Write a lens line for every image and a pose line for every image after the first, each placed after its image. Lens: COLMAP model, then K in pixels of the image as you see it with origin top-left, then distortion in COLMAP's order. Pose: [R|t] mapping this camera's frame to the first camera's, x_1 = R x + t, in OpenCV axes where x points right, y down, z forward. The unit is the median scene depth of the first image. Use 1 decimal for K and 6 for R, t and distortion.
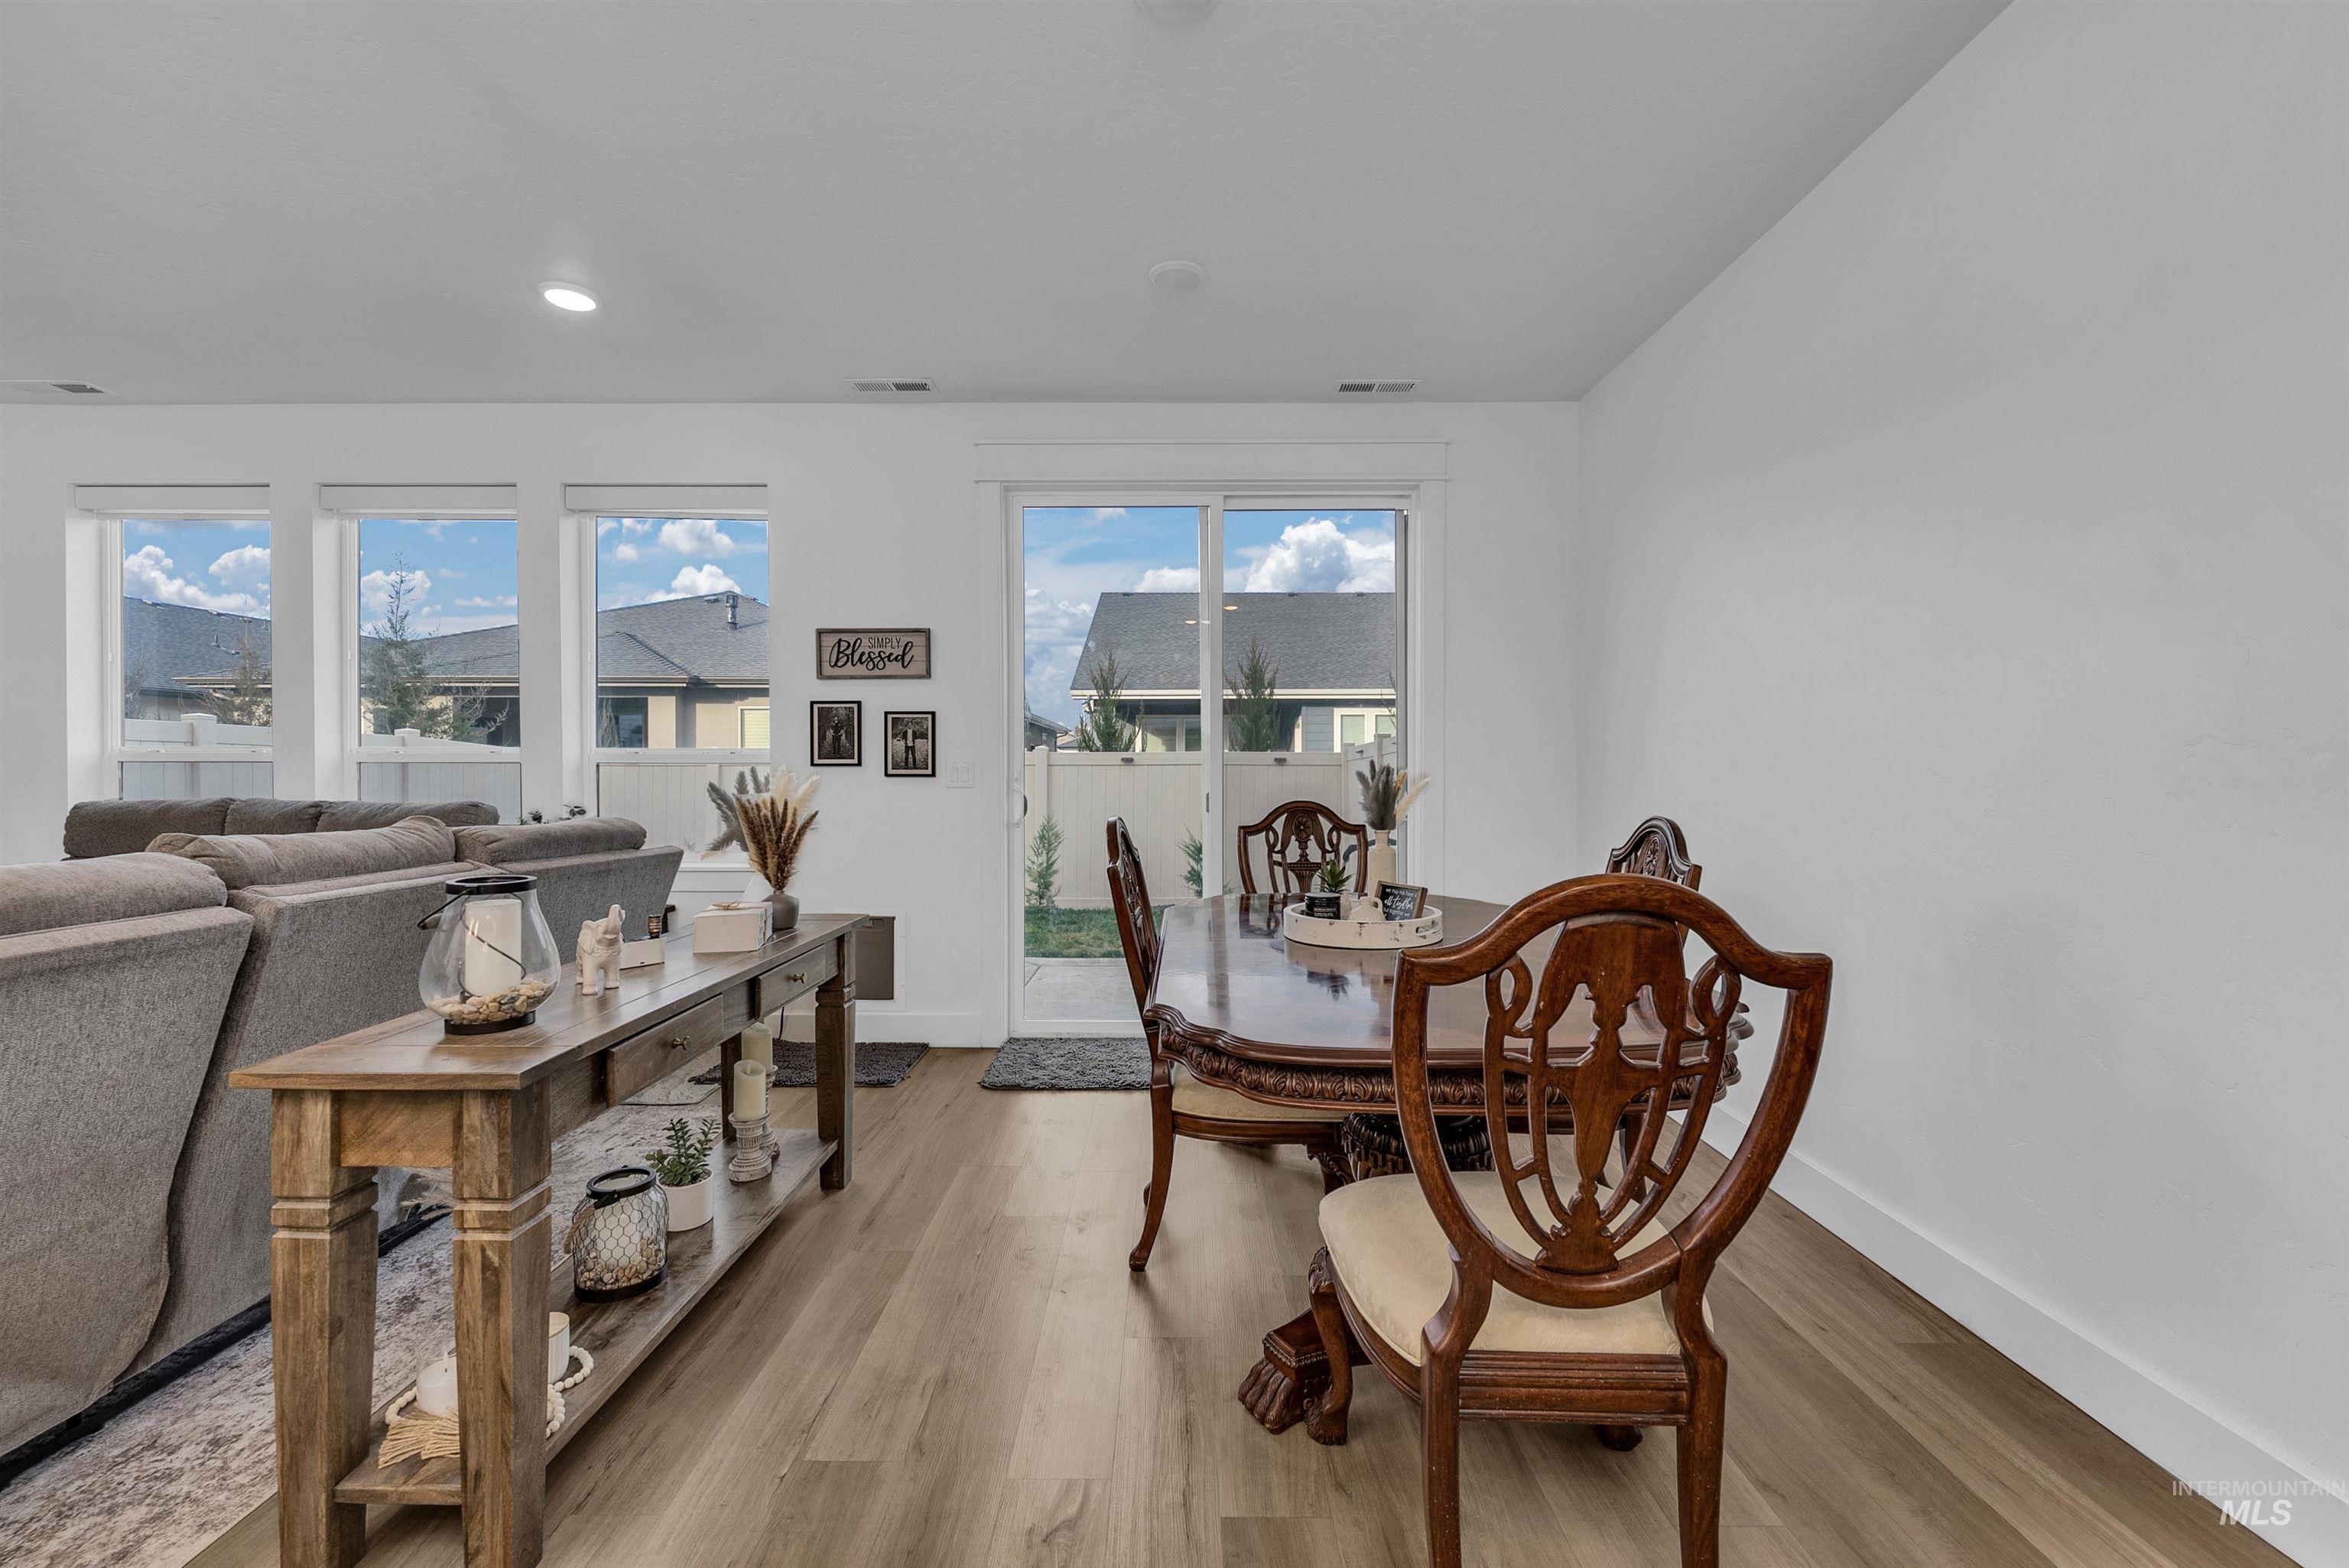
lens RADIAL K [[913.8, 0, 1174.5], [0, 913.8, 784.0], [0, 0, 1]] dist [-0.020115, -0.000054]
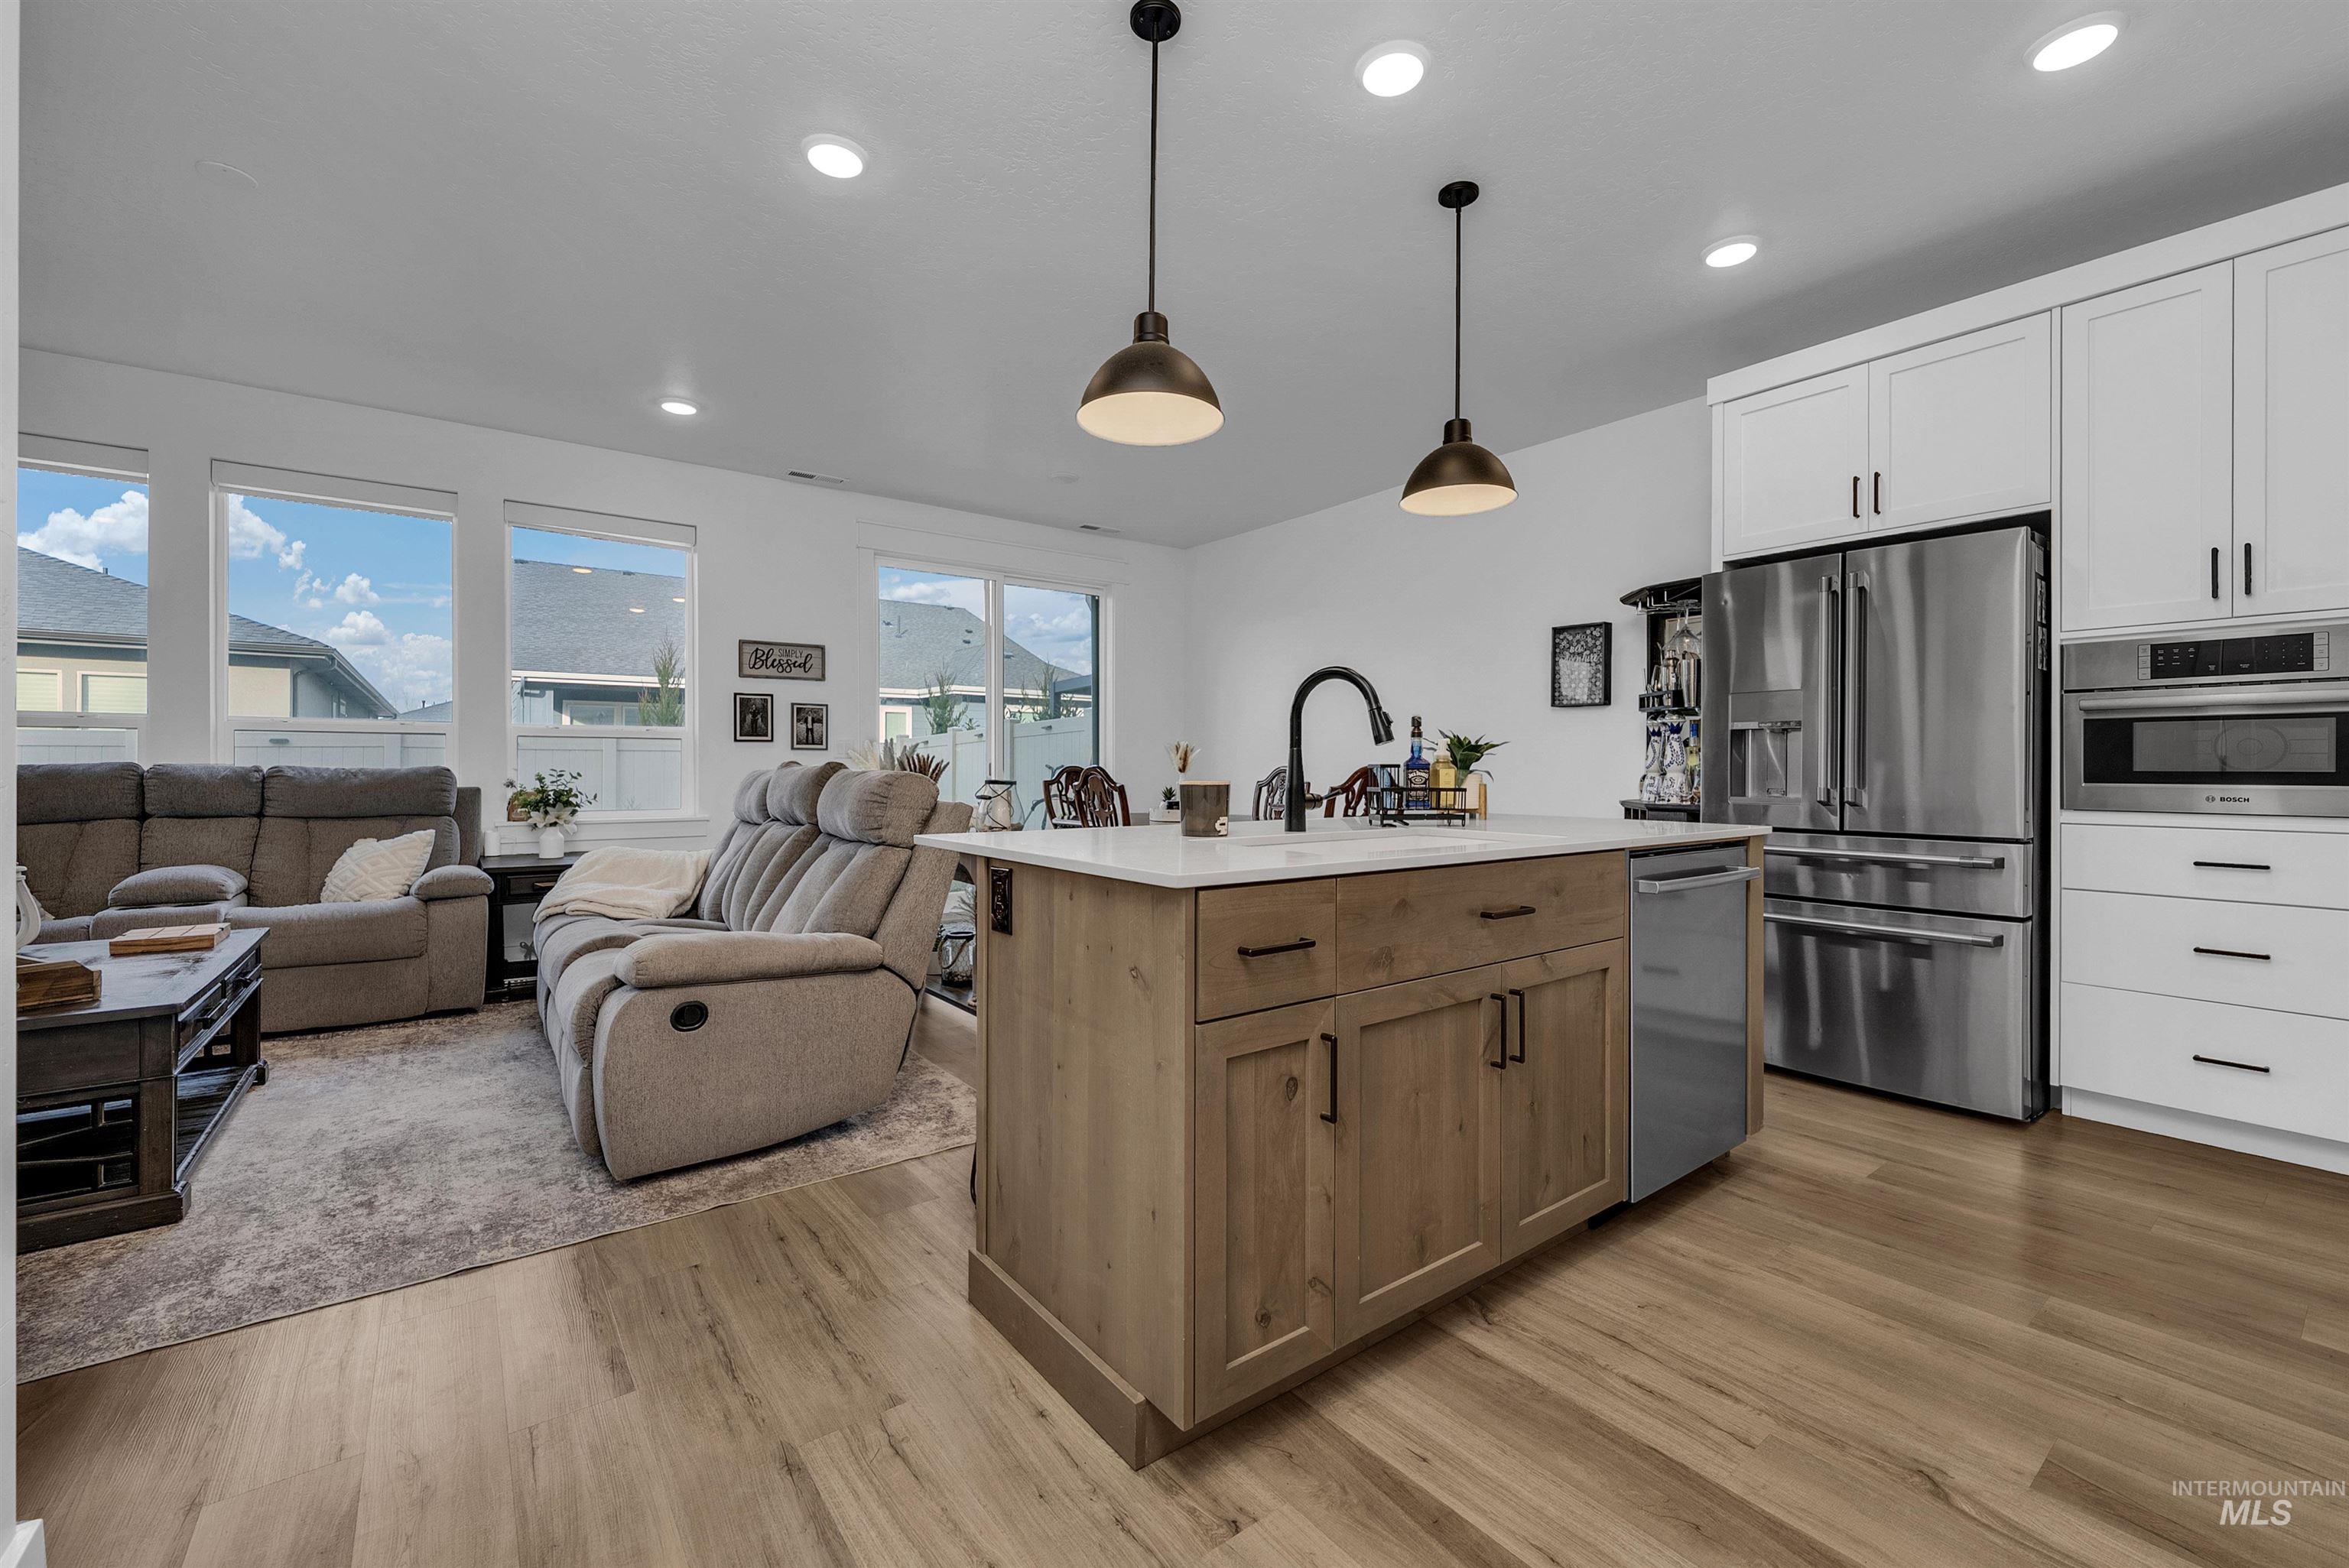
lens RADIAL K [[957.5, 0, 1160.7], [0, 957.5, 770.5], [0, 0, 1]] dist [0.002919, 0.000301]
pose [[0.795495, -0.003018, 0.605953, -0.754389], [0.003830, 0.999993, -0.000047, 0.025627], [-0.605949, 0.002358, 0.795500, -0.501711]]
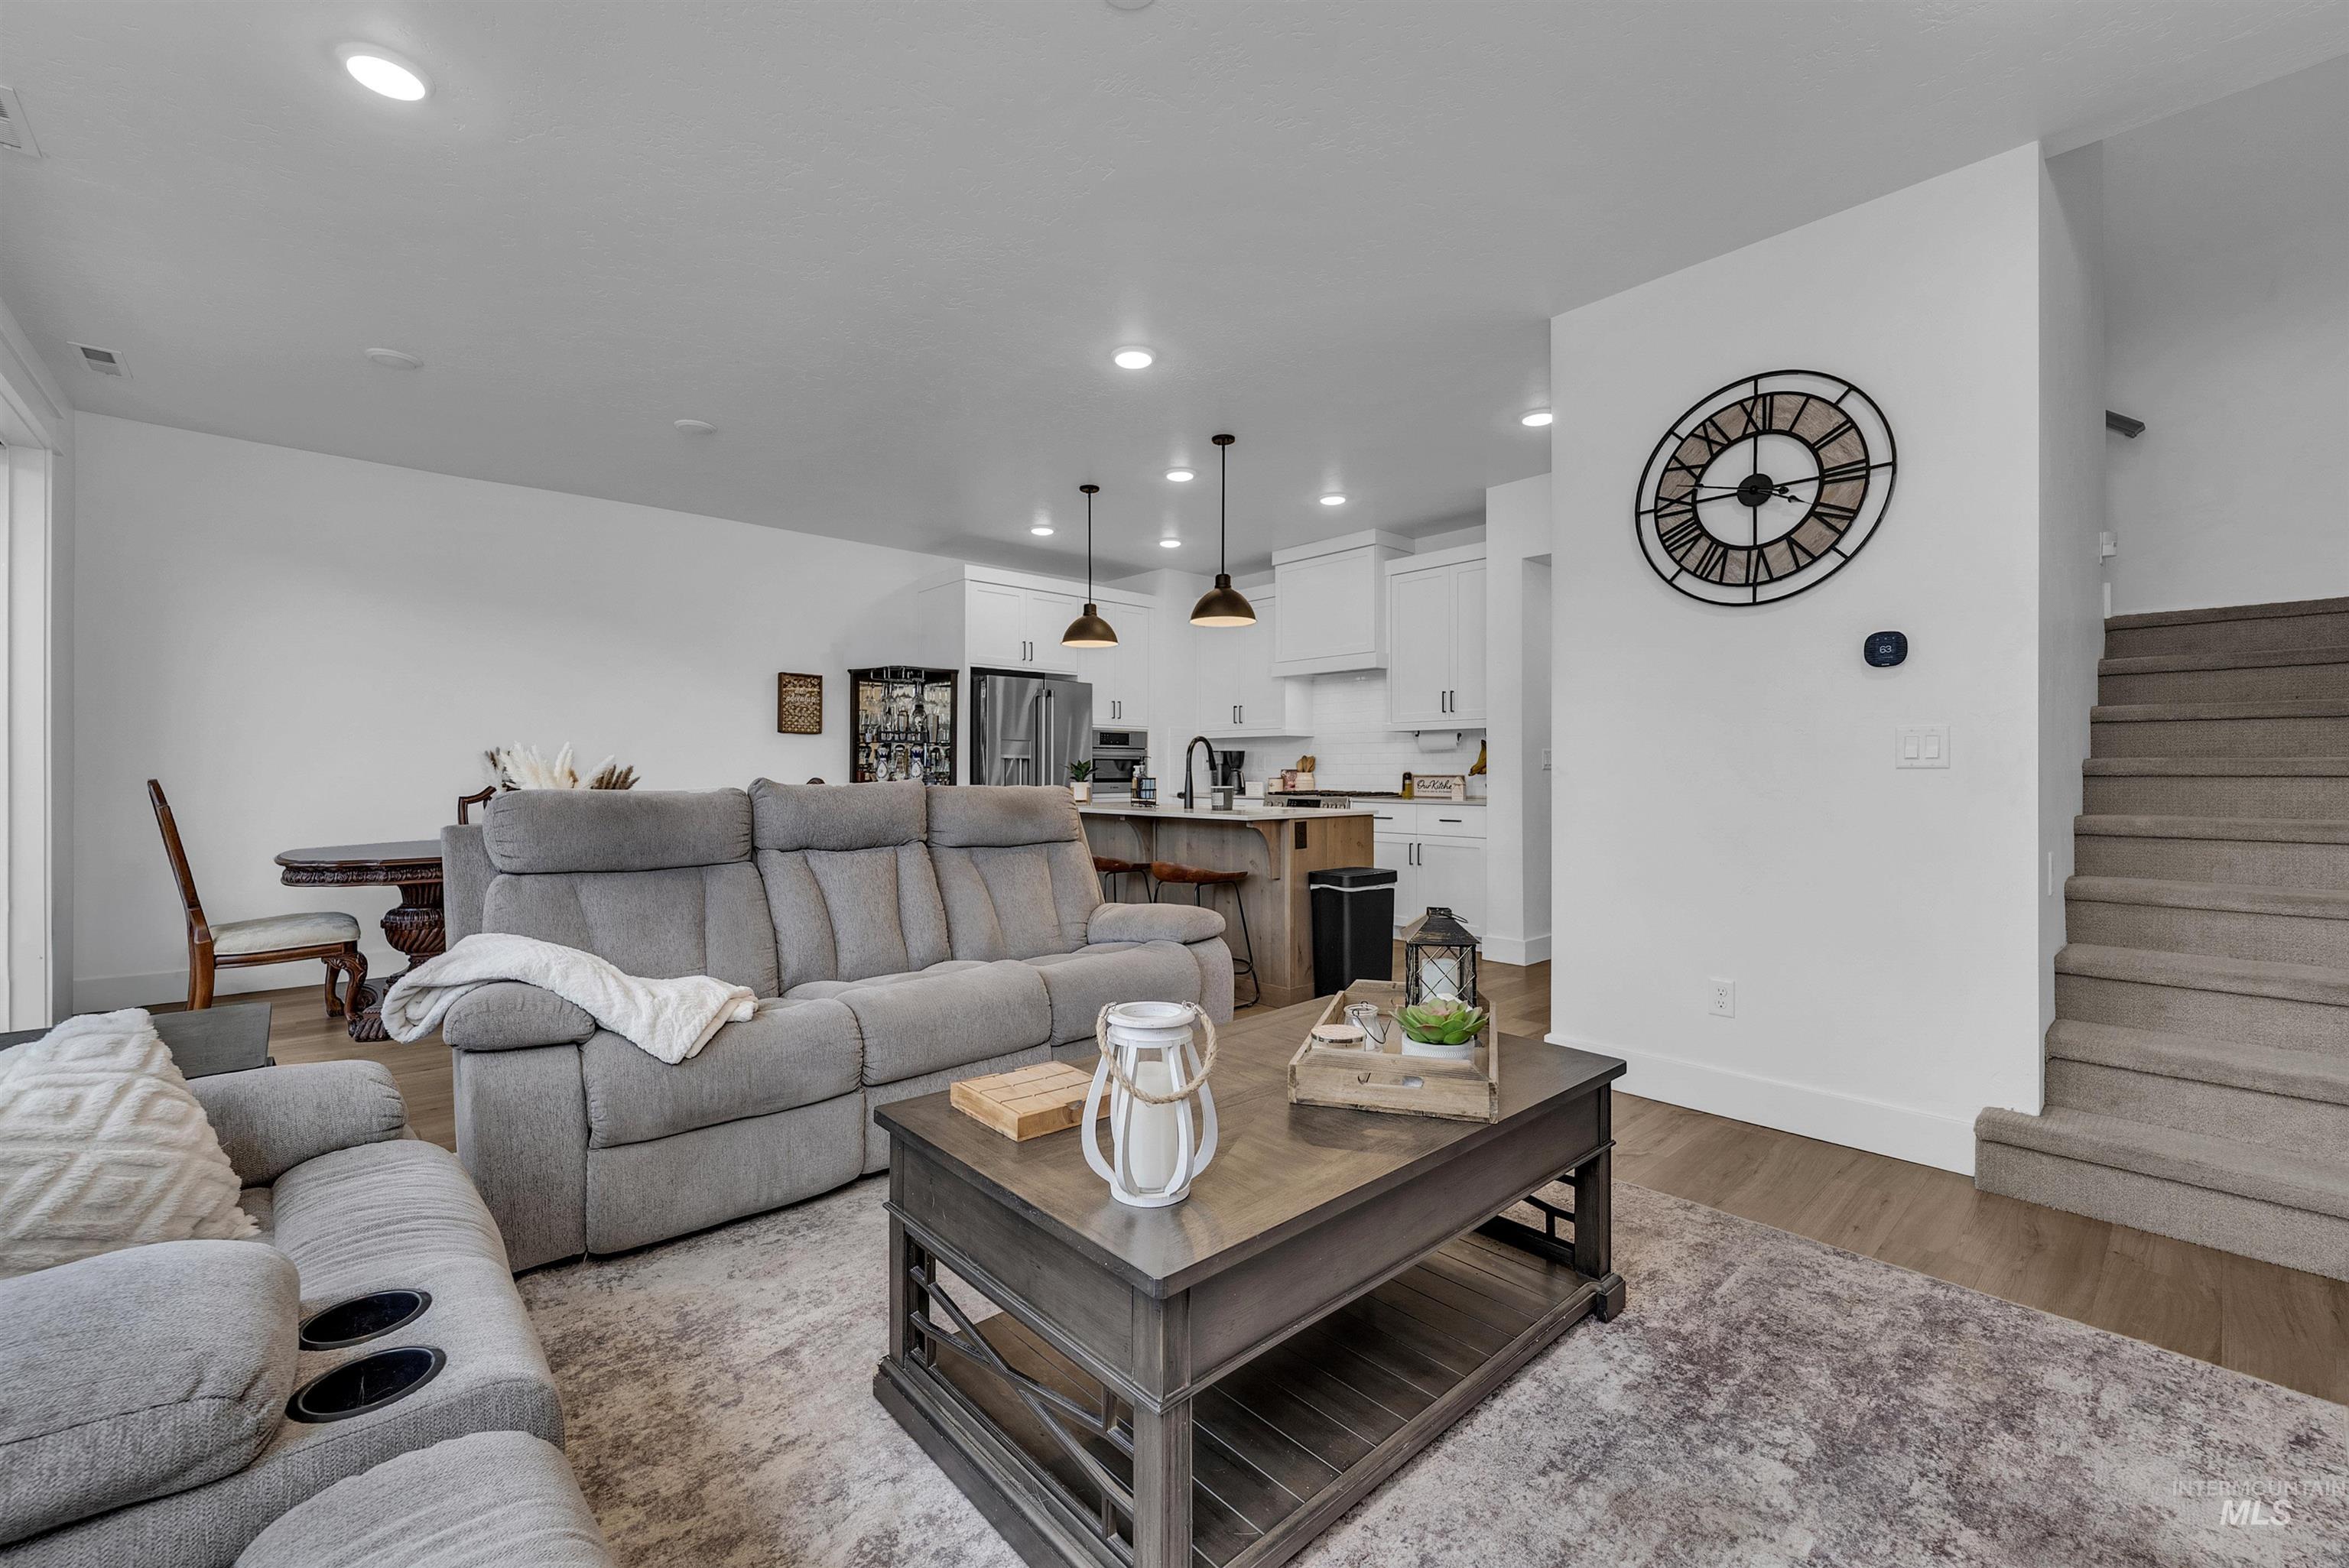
lens RADIAL K [[966.7, 0, 1177.7], [0, 966.7, 770.3], [0, 0, 1]] dist [0.000643, -0.000239]
pose [[-0.683527, -0.002513, 0.729921, -1.276161], [0.002796, 0.999978, 0.006061, 0.003172], [-0.729920, 0.006184, -0.683505, 0.811520]]
